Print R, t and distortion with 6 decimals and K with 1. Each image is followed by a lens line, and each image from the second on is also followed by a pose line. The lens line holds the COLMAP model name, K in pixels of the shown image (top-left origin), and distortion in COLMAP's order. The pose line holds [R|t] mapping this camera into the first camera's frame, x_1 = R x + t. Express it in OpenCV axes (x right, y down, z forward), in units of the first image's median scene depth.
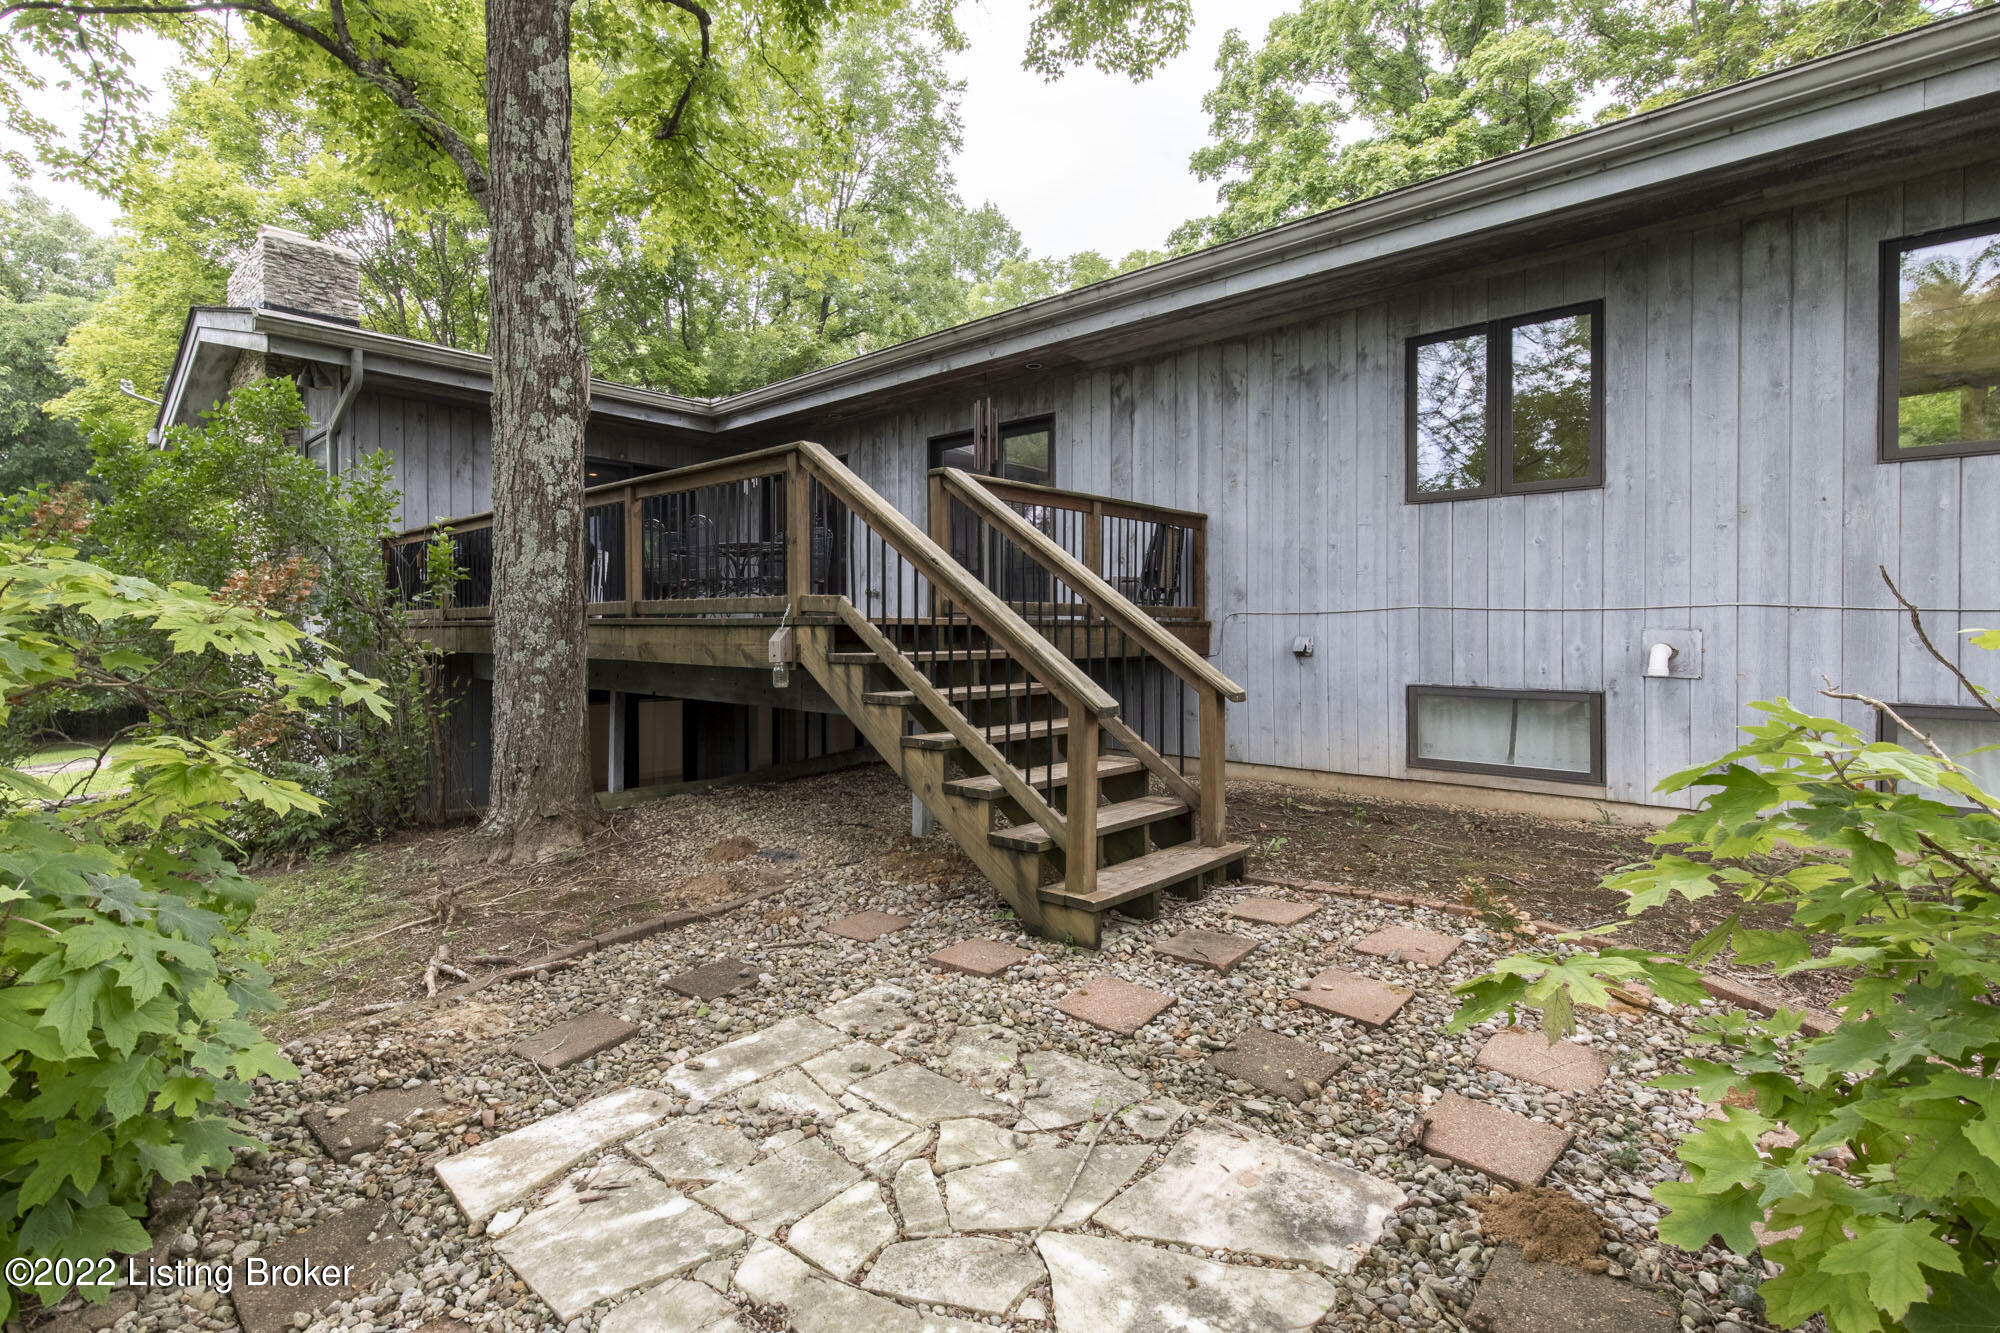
lens RADIAL K [[919.0, 0, 1006.5], [0, 919.0, 624.3], [0, 0, 1]] dist [-0.003633, -0.000199]
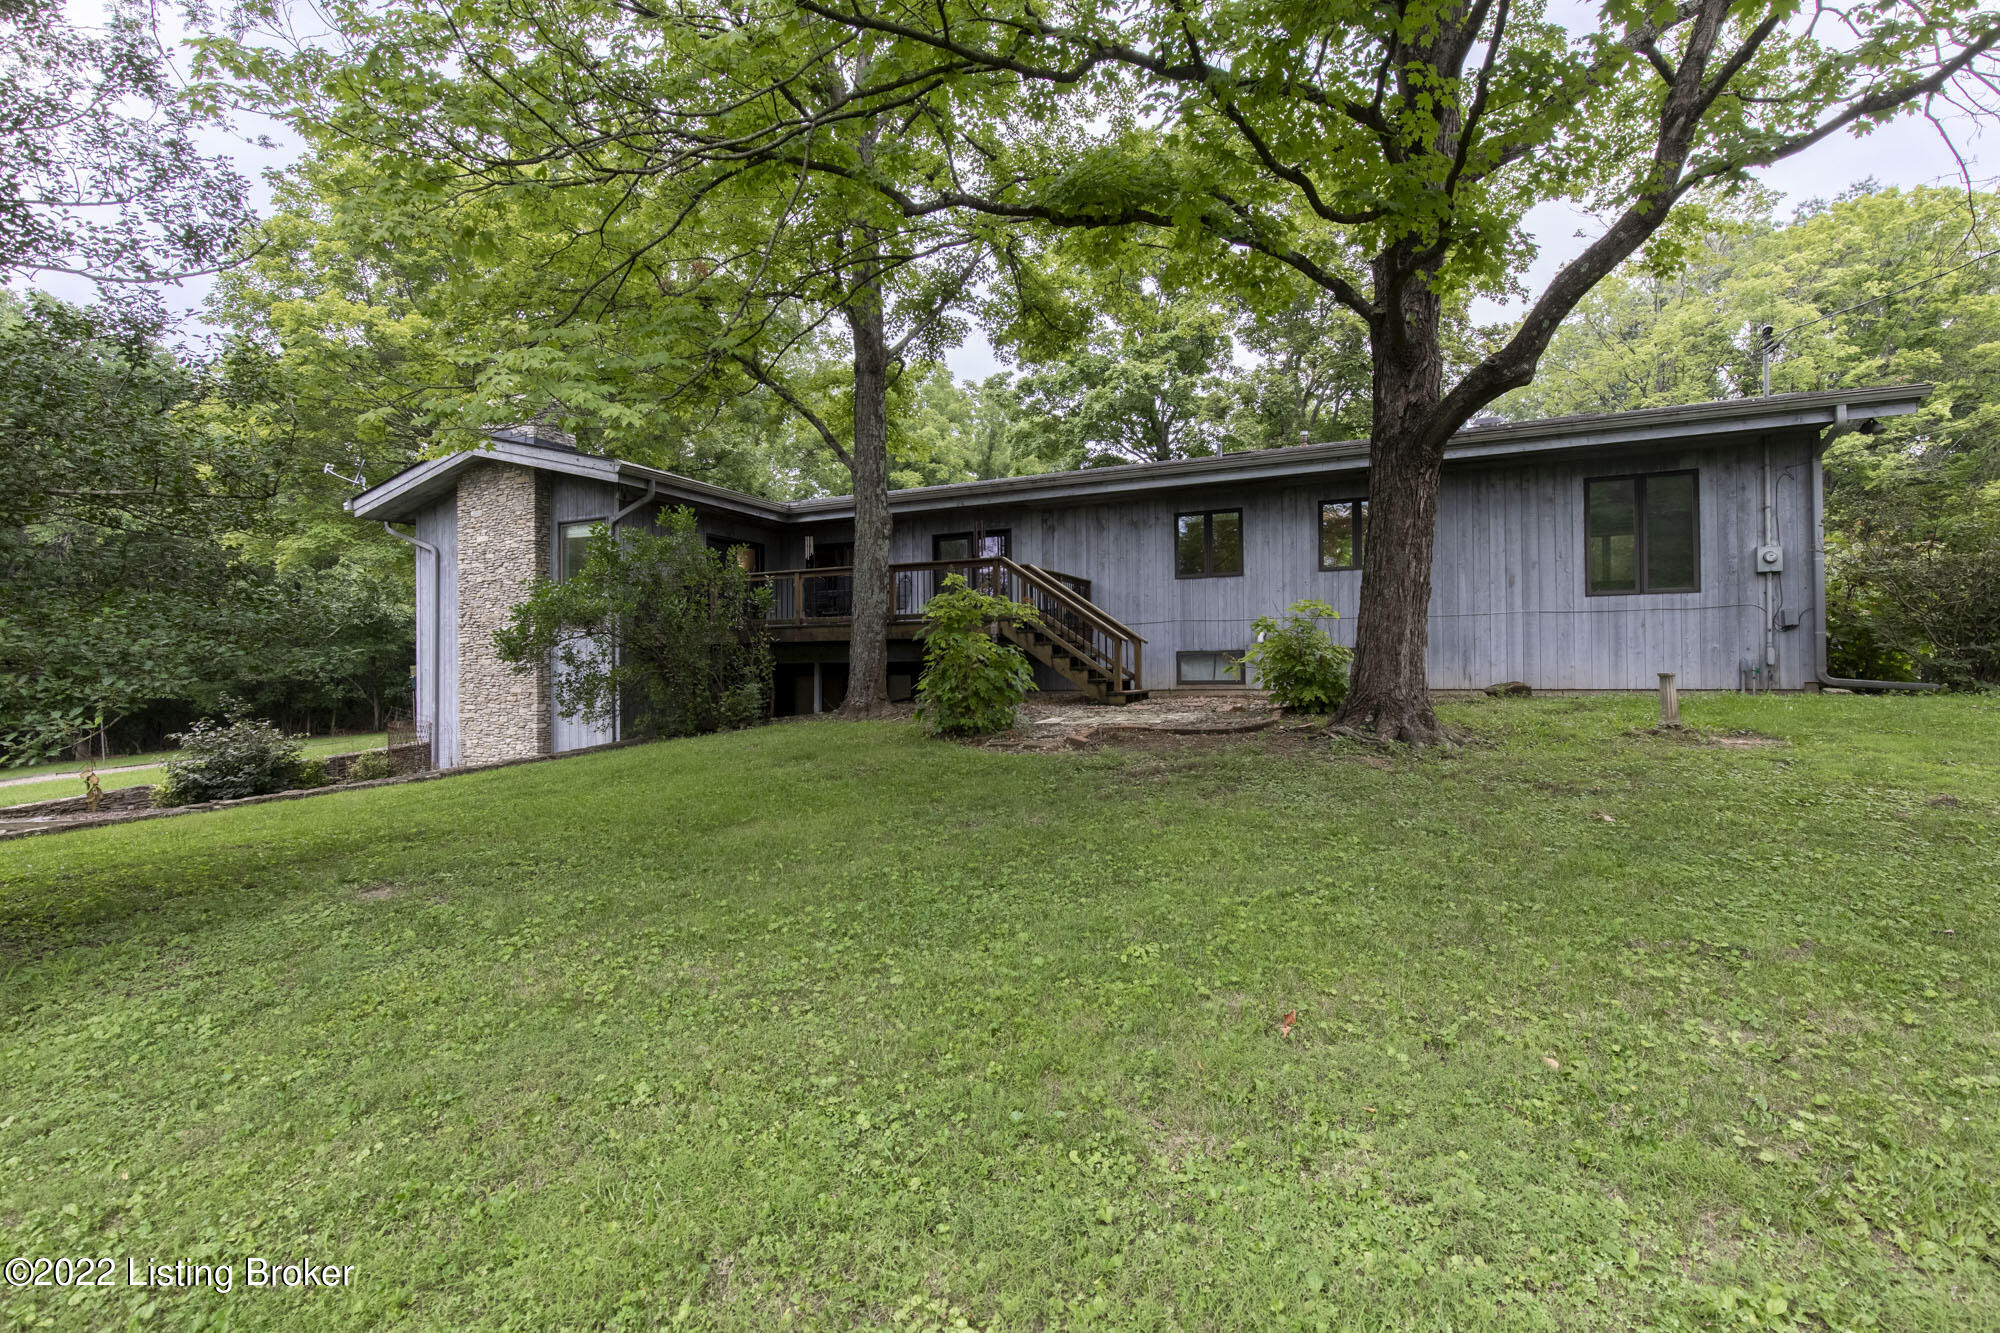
lens RADIAL K [[919.0, 0, 997.7], [0, 919.0, 663.3], [0, 0, 1]] dist [-0.003633, -0.000199]
pose [[0.950617, -0.008539, 0.310248, -0.820111], [0.010278, 0.999939, -0.003970, 0.105402], [-0.310195, 0.006963, 0.950647, -1.256483]]
